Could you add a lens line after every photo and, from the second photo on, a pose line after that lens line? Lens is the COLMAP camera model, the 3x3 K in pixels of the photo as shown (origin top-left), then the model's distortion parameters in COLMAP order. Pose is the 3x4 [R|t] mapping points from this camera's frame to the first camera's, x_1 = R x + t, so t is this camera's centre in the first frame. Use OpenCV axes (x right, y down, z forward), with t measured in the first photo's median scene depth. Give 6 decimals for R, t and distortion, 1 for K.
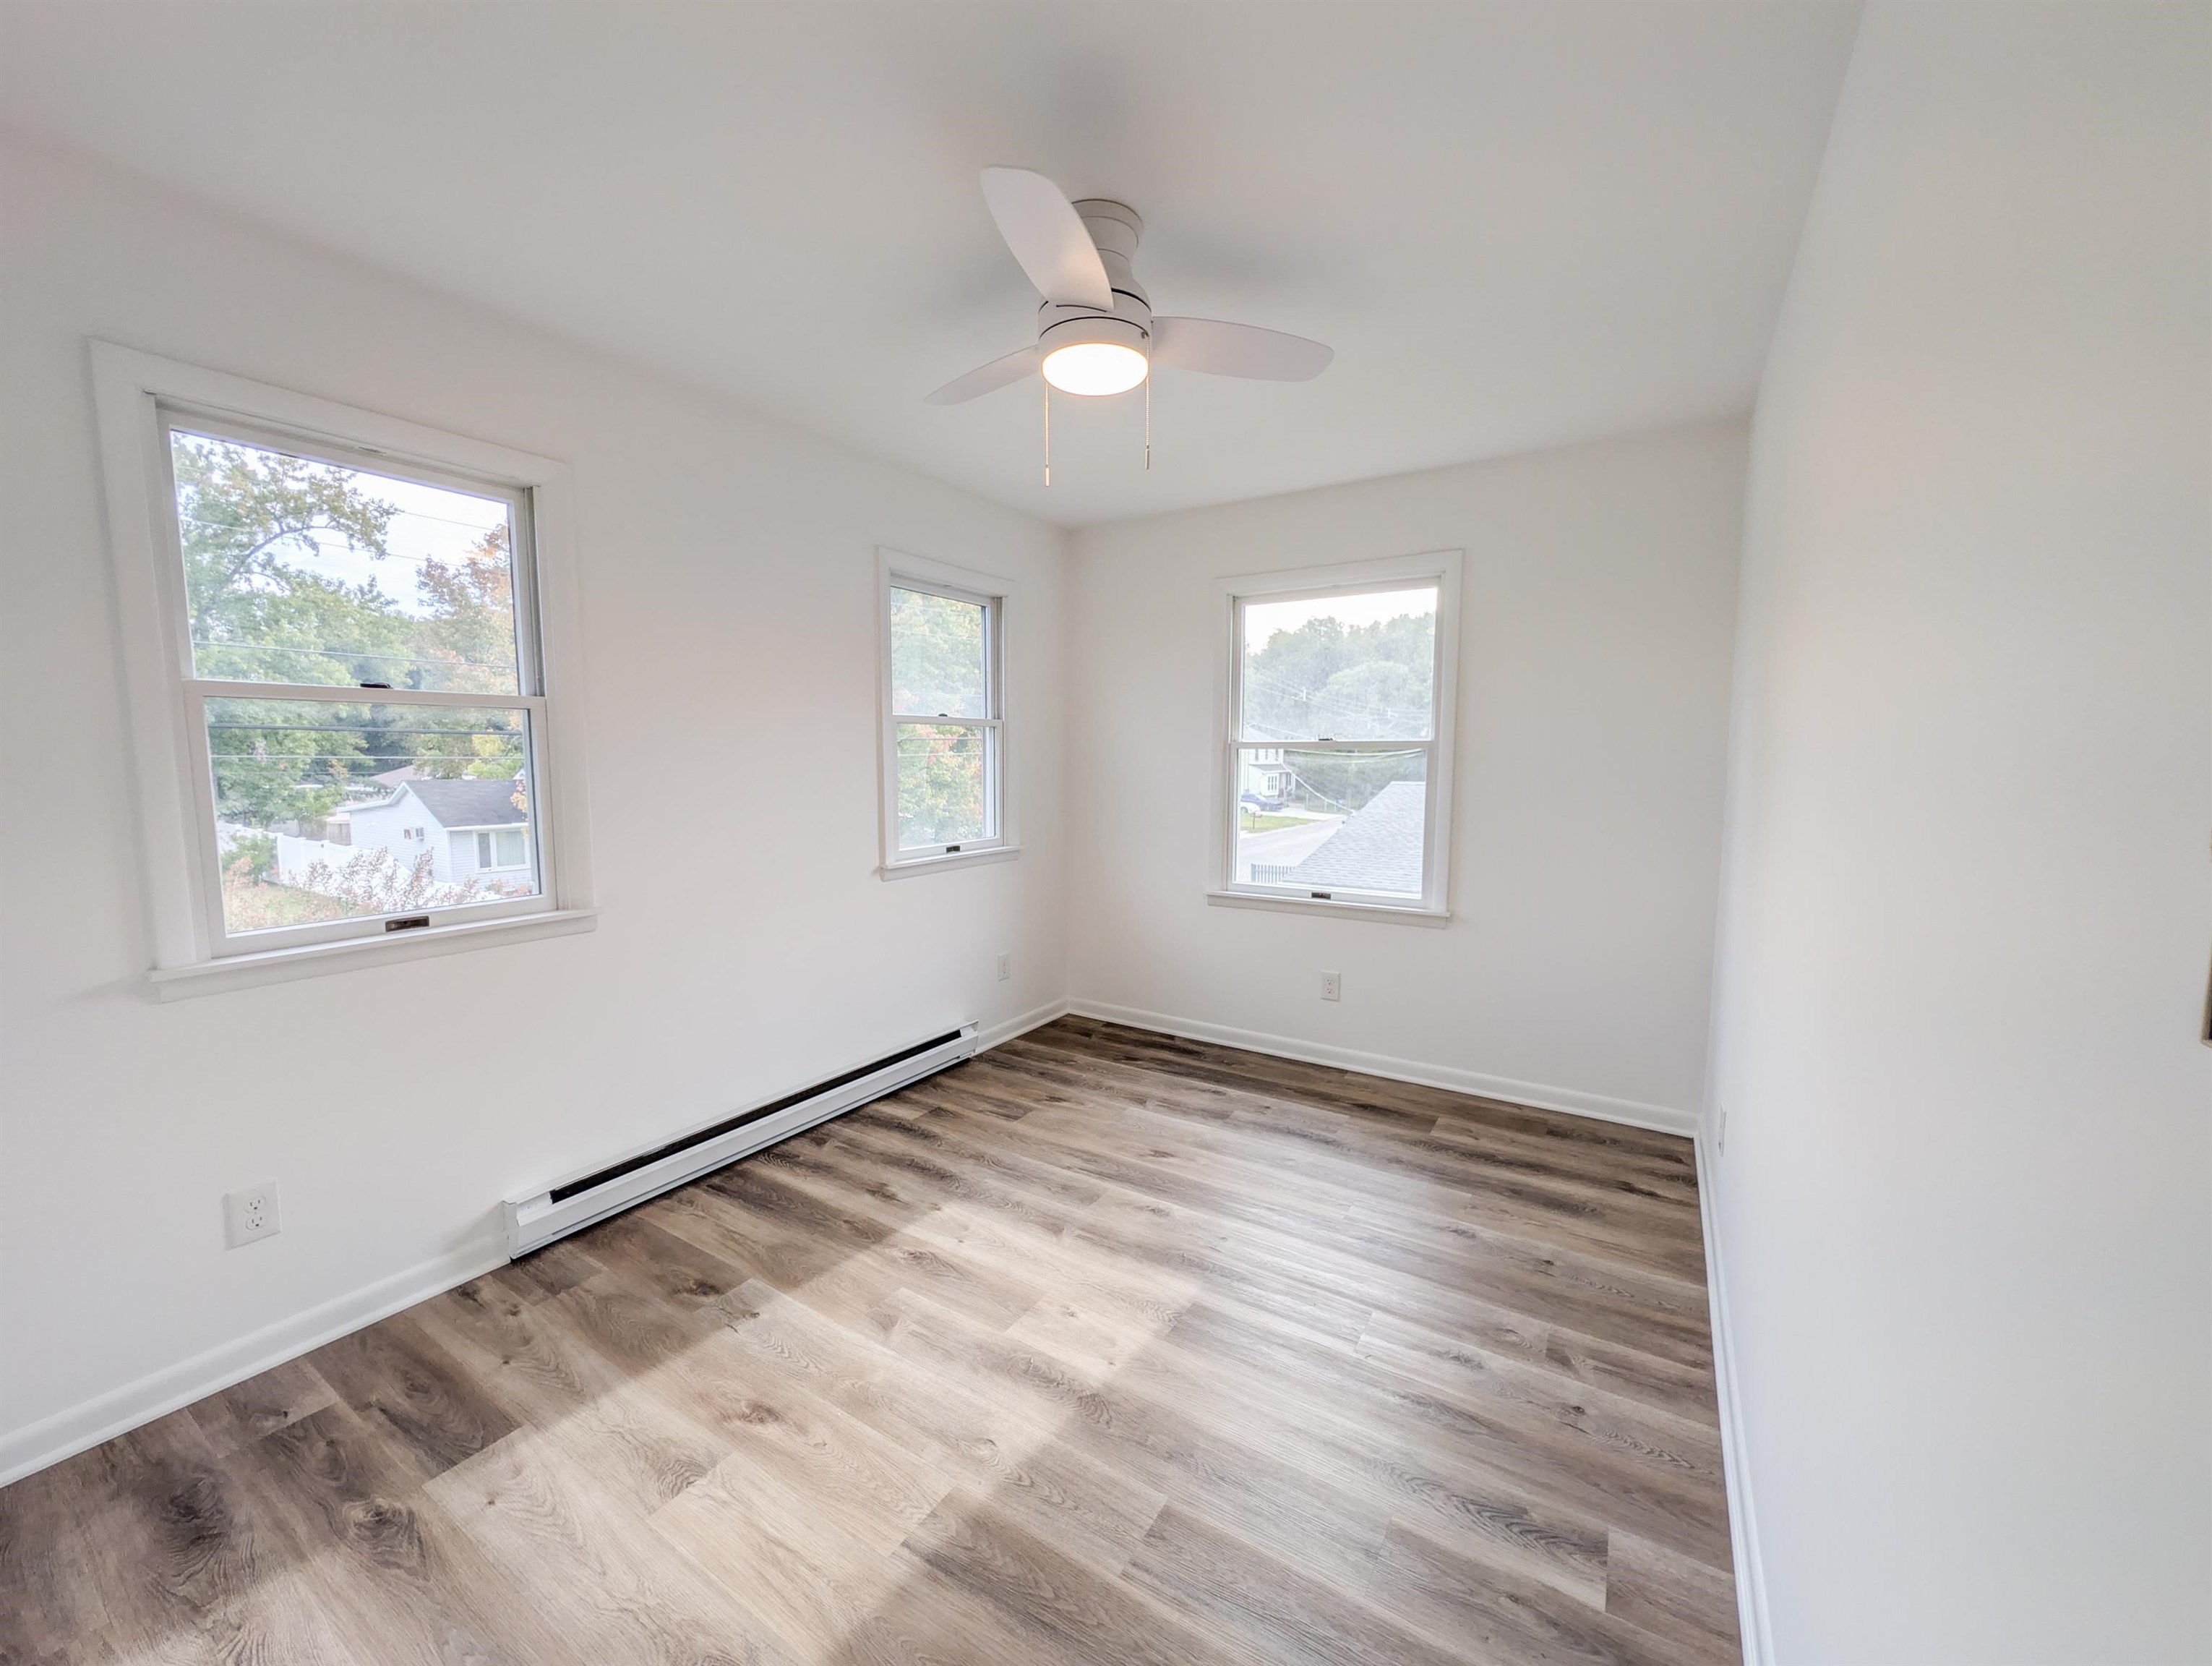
lens RADIAL K [[852.5, 0, 1099.2], [0, 852.5, 835.9], [0, 0, 1]] dist [0.002532, 0.000286]
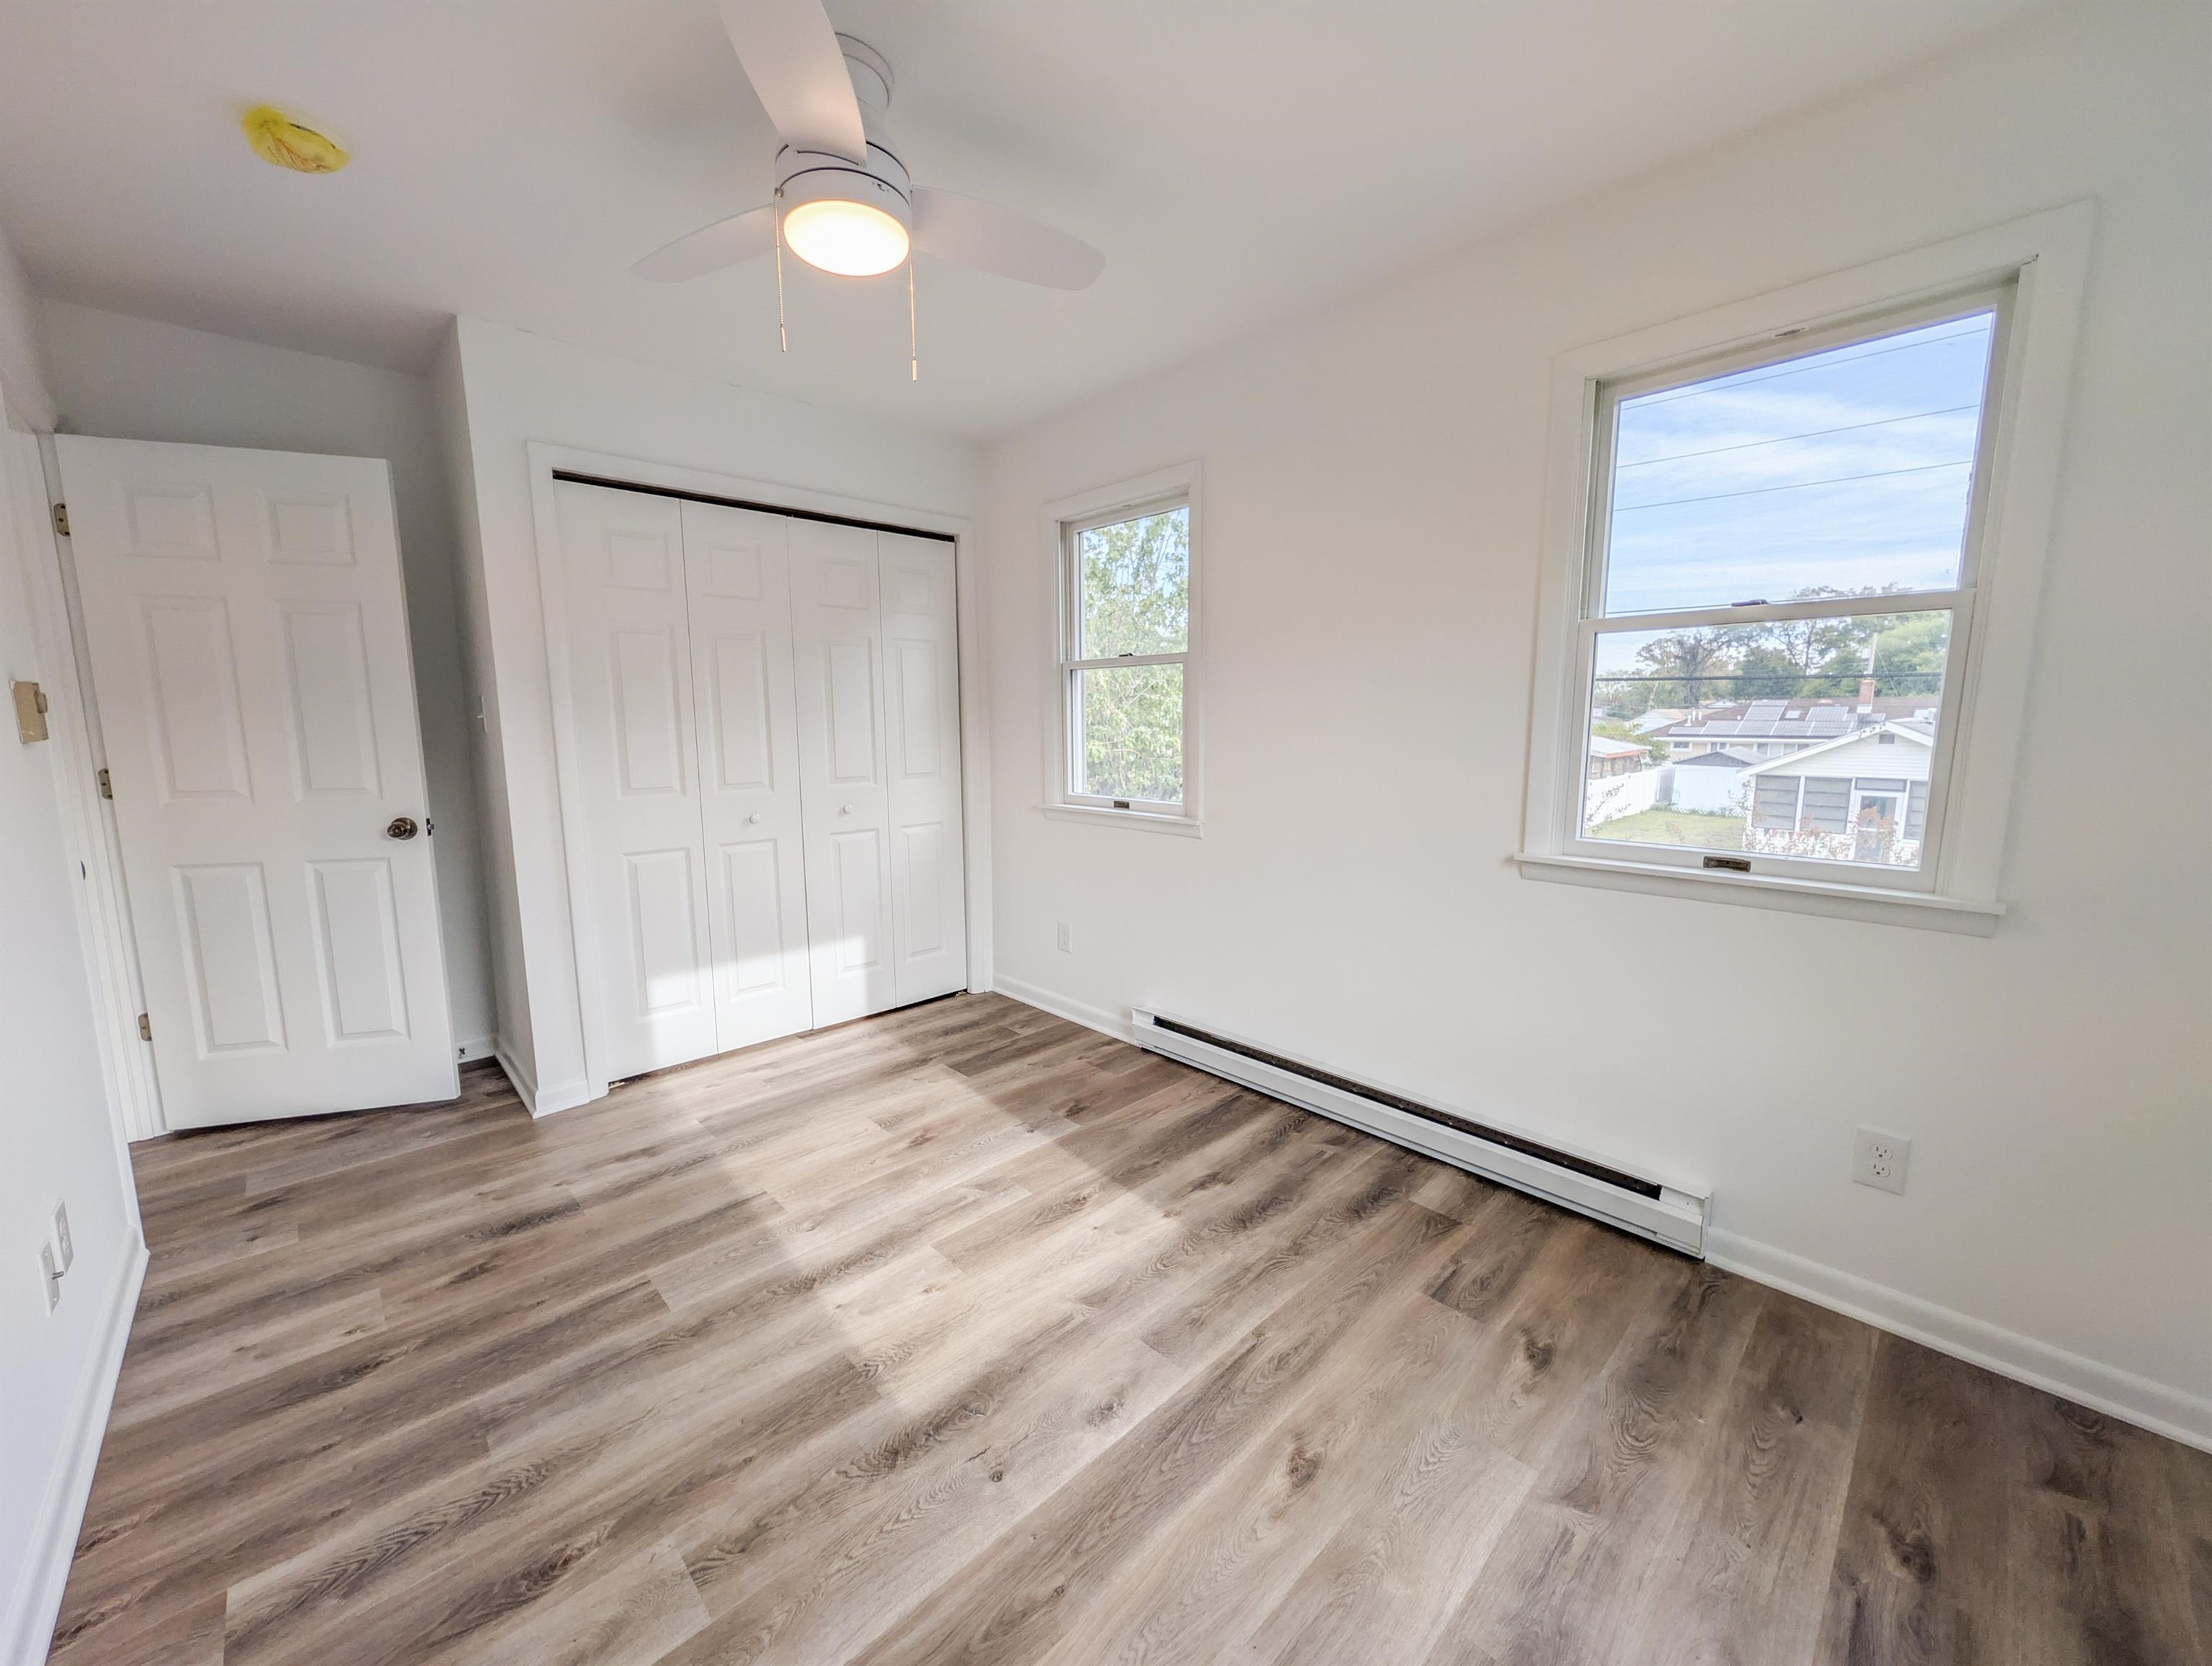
lens RADIAL K [[852.5, 0, 1099.2], [0, 852.5, 835.9], [0, 0, 1]] dist [0.002532, 0.000286]
pose [[-0.238240, 0.139274, -0.961168, 0.587692], [-0.082715, 0.983159, 0.162963, -0.078733], [0.967678, 0.118327, -0.222707, 1.034692]]
